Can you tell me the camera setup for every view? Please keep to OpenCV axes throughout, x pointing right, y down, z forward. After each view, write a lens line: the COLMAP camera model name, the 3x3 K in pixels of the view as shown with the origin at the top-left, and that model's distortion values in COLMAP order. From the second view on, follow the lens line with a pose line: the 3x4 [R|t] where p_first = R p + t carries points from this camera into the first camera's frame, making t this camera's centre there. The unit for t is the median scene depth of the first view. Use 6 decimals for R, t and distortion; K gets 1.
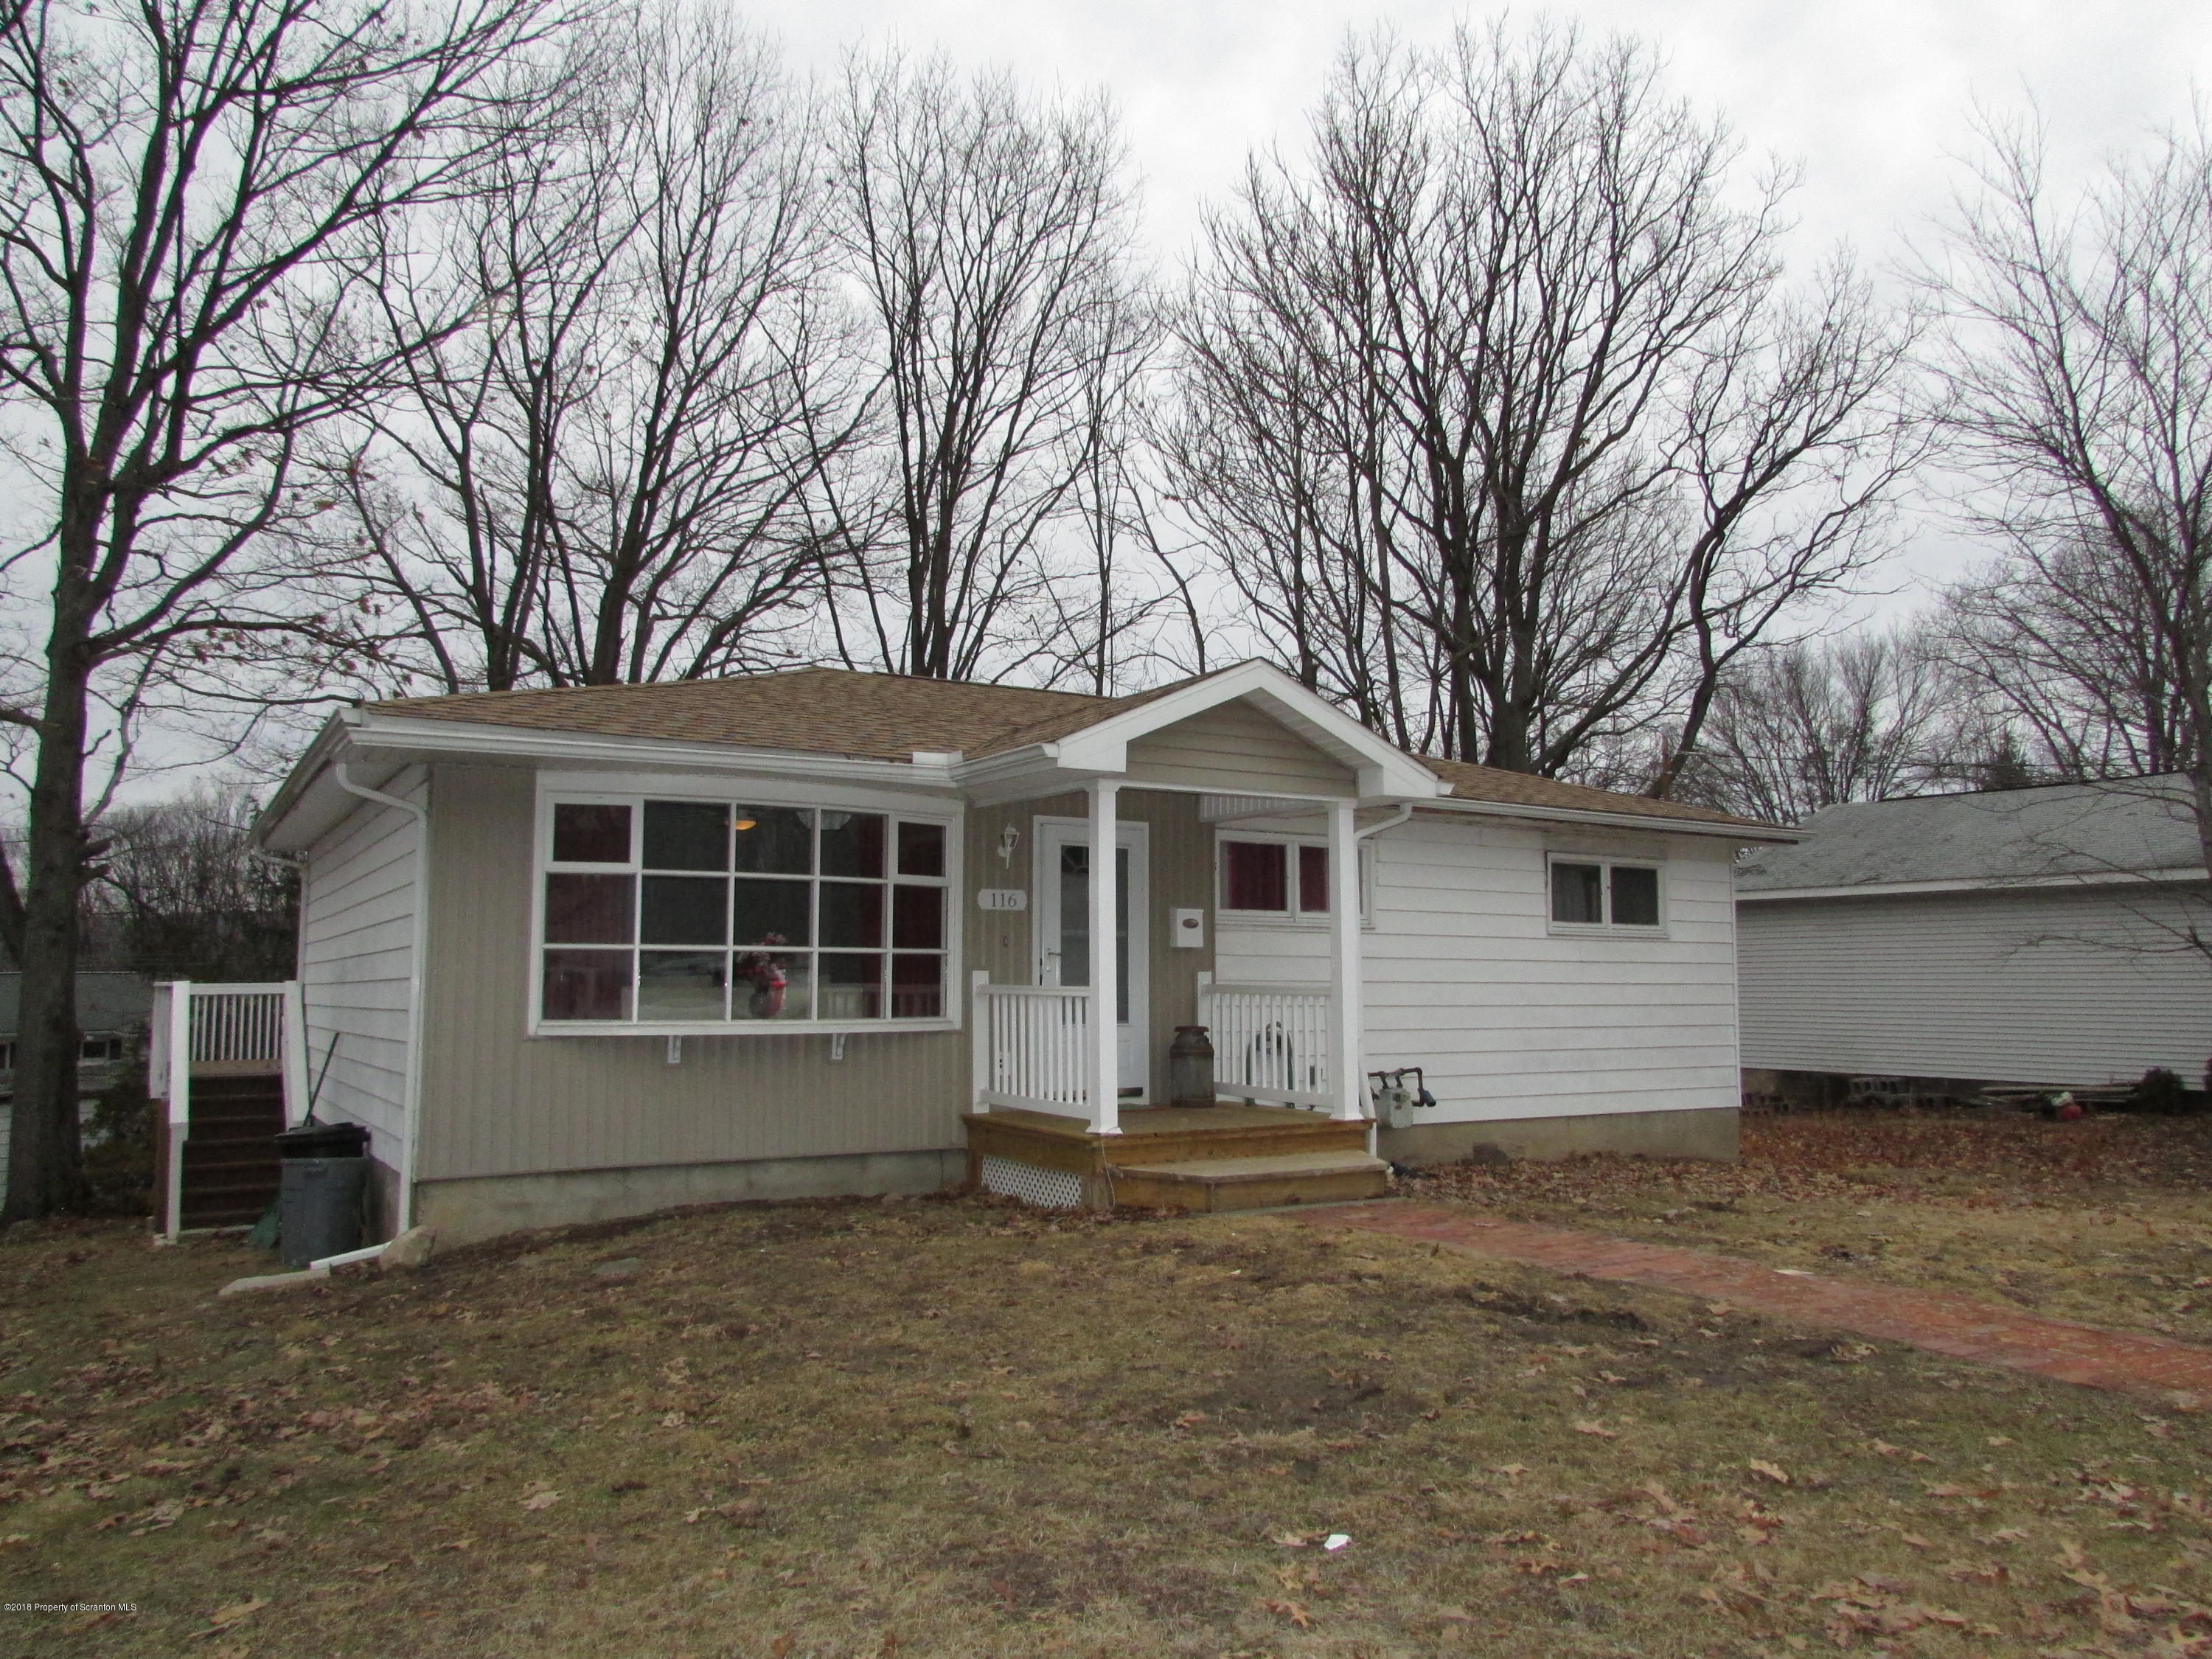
lens RADIAL K [[1560.7, 0, 1106.0], [0, 1560.7, 829.5], [0, 0, 1]] dist [0.001272, 0.001175]
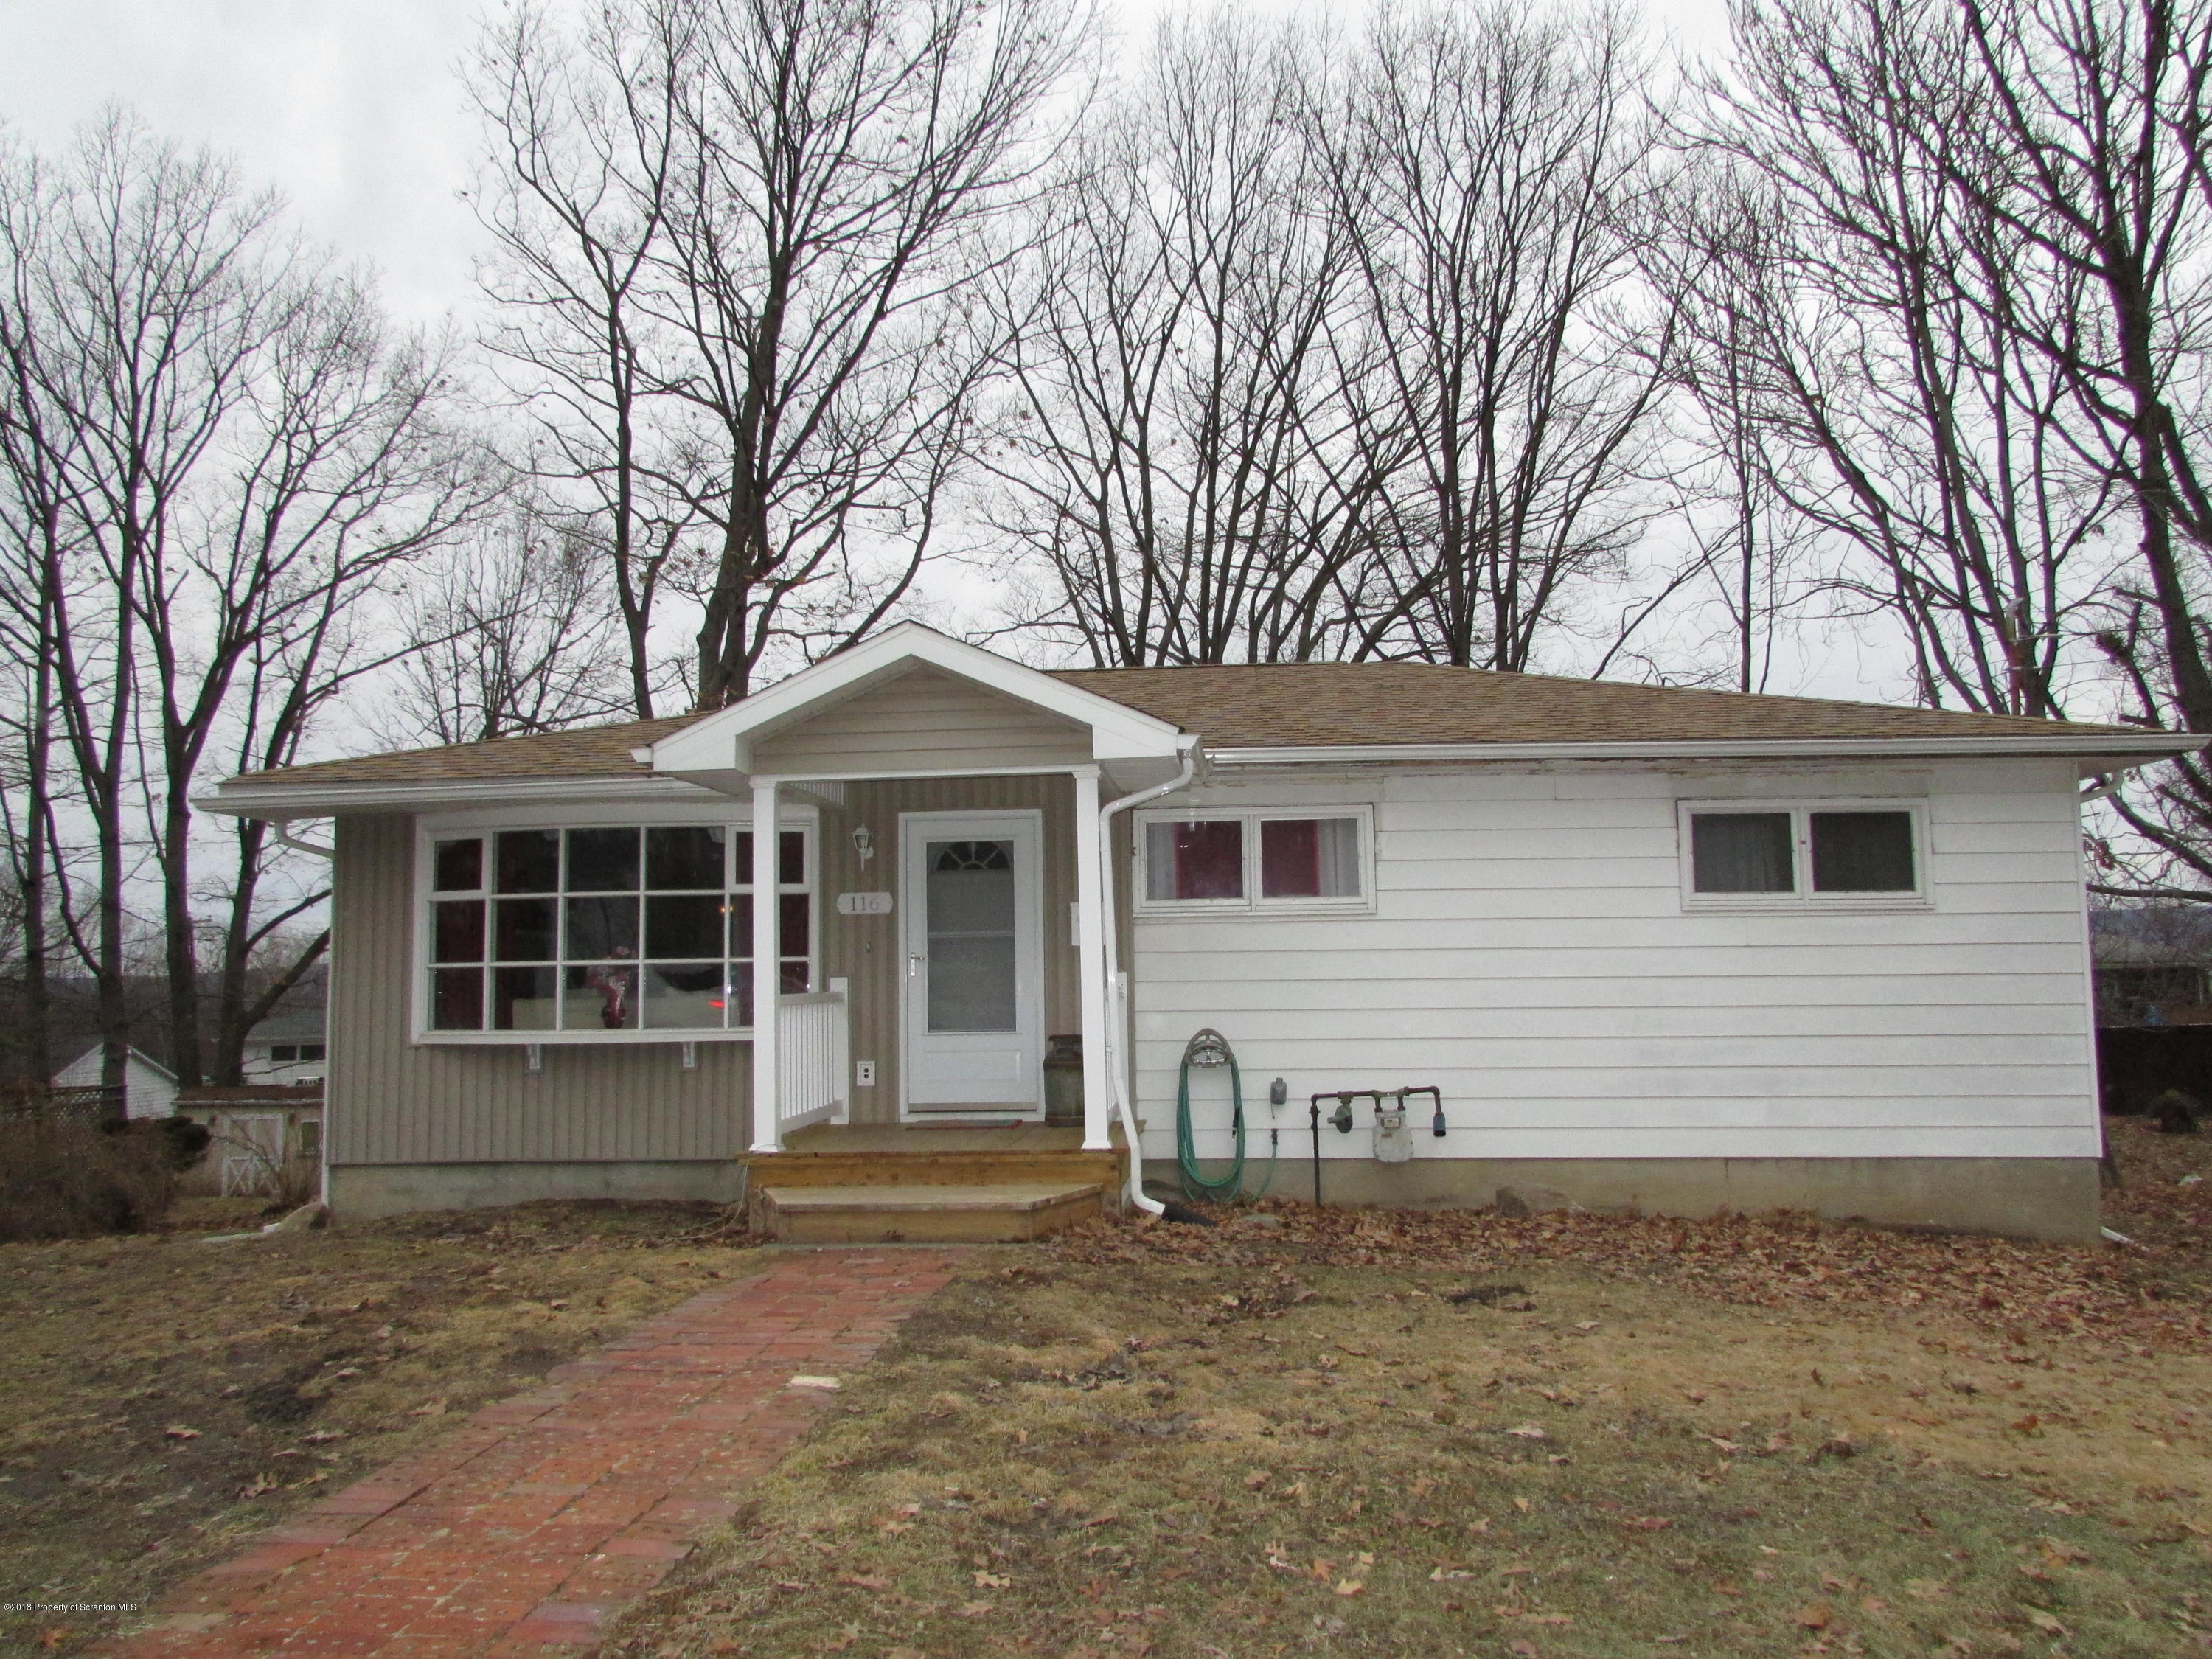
lens RADIAL K [[1567.5, 0, 1095.4], [0, 1567.5, 849.4], [0, 0, 1]] dist [0.002651, -0.001477]
pose [[0.821078, -0.063577, -0.567264, 0.565463], [0.072529, 0.997343, -0.006798, 0.026304], [0.566189, -0.035562, 0.823508, 0.265902]]
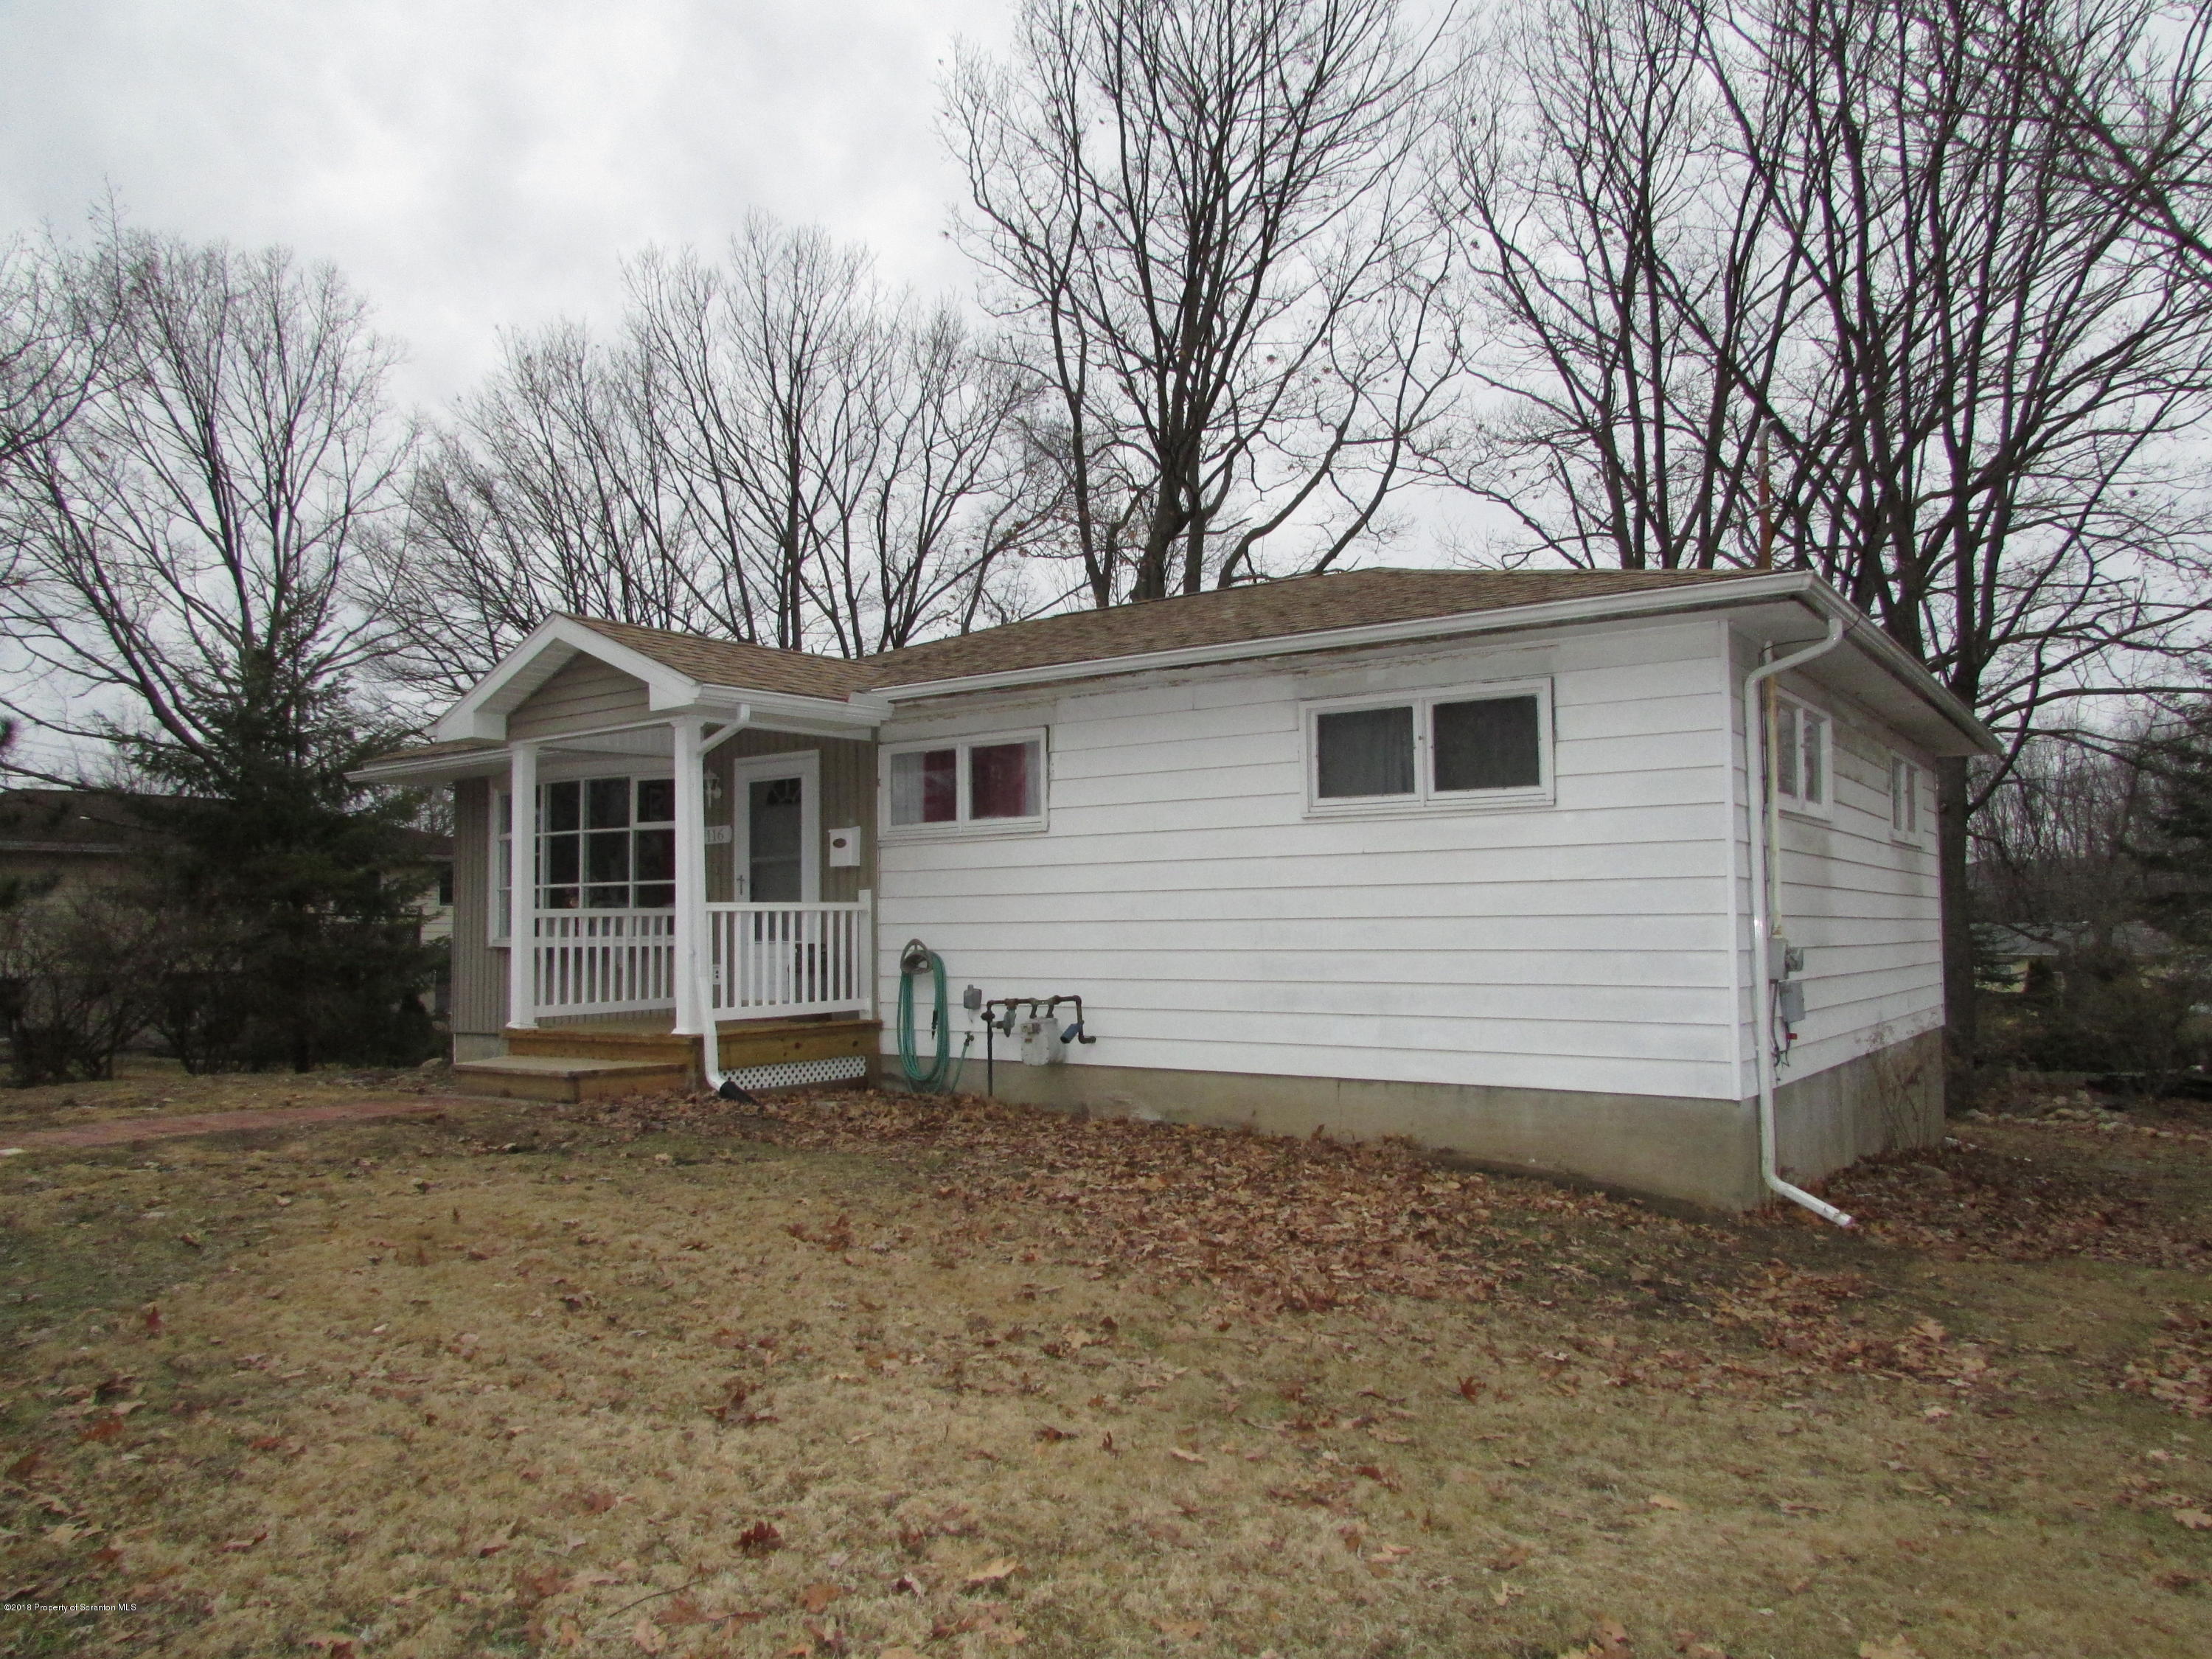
lens RADIAL K [[1567.5, 0, 1095.4], [0, 1567.5, 849.4], [0, 0, 1]] dist [0.002651, -0.001477]
pose [[0.401179, -0.048634, -0.914708, 1.053443], [0.111648, 0.993740, -0.003868, 0.086275], [0.909170, -0.100574, 0.404098, 0.738107]]
